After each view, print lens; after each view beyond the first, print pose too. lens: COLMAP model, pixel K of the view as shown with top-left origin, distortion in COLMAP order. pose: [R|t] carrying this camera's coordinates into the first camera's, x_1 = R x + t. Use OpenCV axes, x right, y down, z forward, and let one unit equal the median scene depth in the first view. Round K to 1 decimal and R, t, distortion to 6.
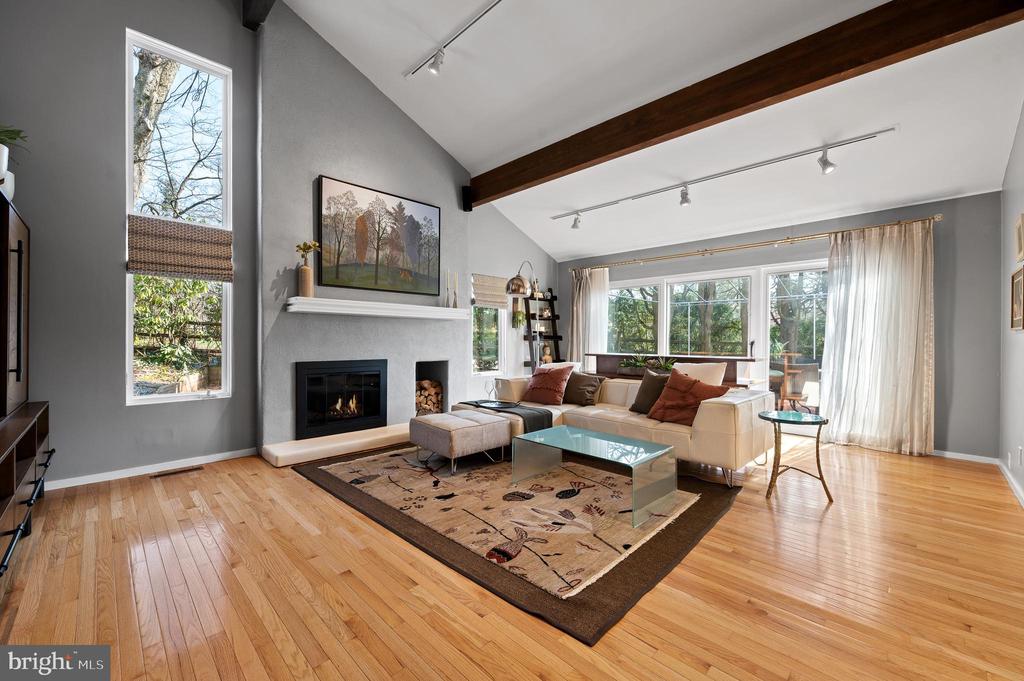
lens RADIAL K [[411.6, 0, 512.2], [0, 411.6, 340.8], [0, 0, 1]] dist [-0.000695, -0.000169]
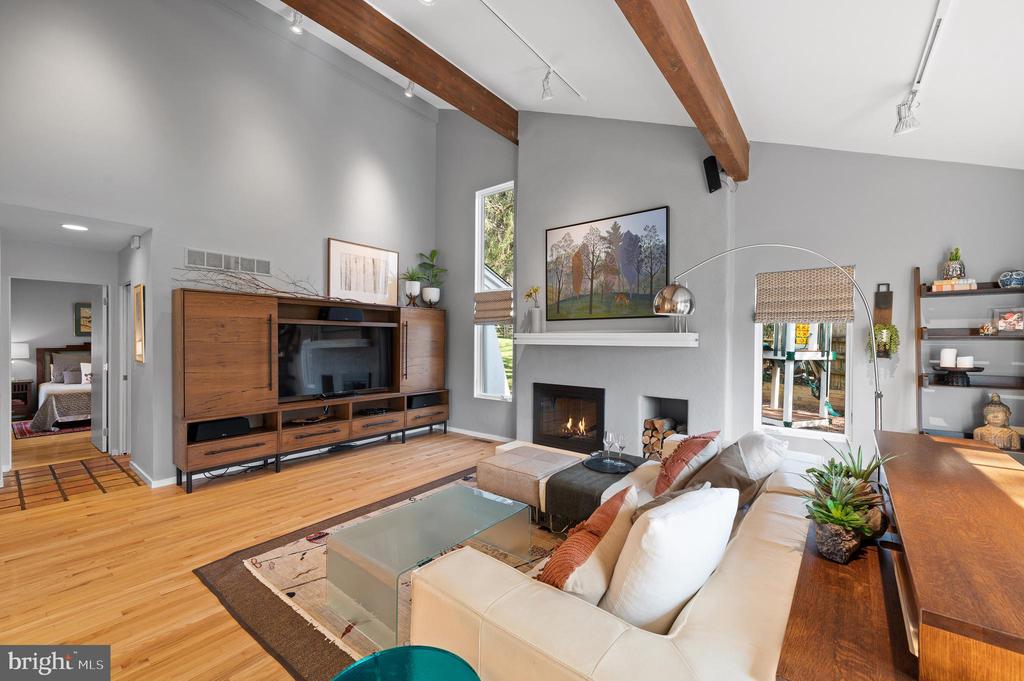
lens RADIAL K [[411.6, 0, 510.3], [0, 411.6, 343.3], [0, 0, 1]] dist [-0.000695, -0.000169]
pose [[0.108520, 0.002771, -0.994090, 0.731568], [-0.011055, 0.999938, 0.001580, -0.070490], [0.994033, 0.010818, 0.108544, 0.771348]]
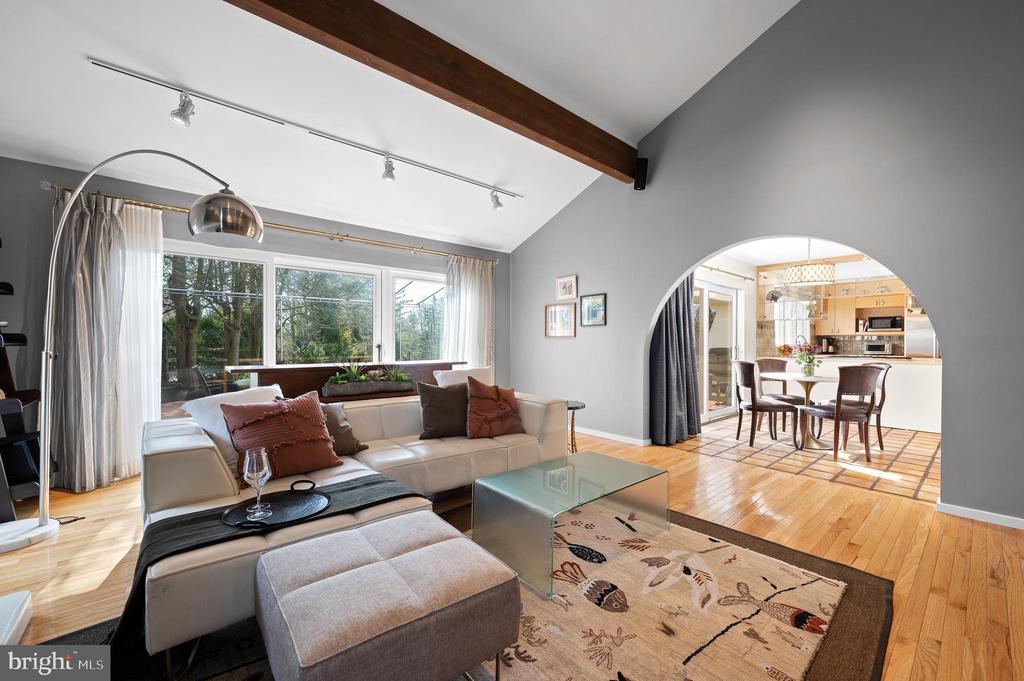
lens RADIAL K [[411.6, 0, 513.5], [0, 411.6, 345.4], [0, 0, 1]] dist [-0.000695, -0.000169]
pose [[0.069976, -0.009080, 0.997507, -0.438746], [0.000722, 0.999959, 0.009052, -0.006290], [-0.997548, 0.000087, 0.069980, 0.779956]]
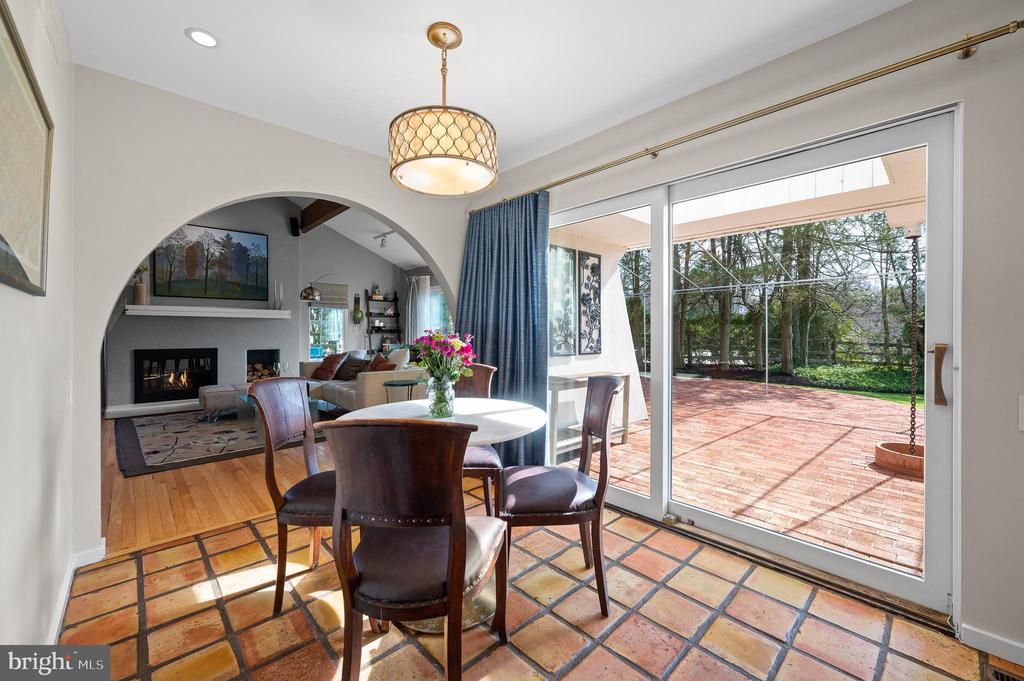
lens RADIAL K [[411.6, 0, 512.2], [0, 411.6, 332.7], [0, 0, 1]] dist [-0.000695, -0.000169]
pose [[0.999176, -0.003839, -0.040396, 0.849685], [0.003759, 0.999991, -0.002038, 0.001410], [0.040404, 0.001884, 0.999182, -0.390127]]
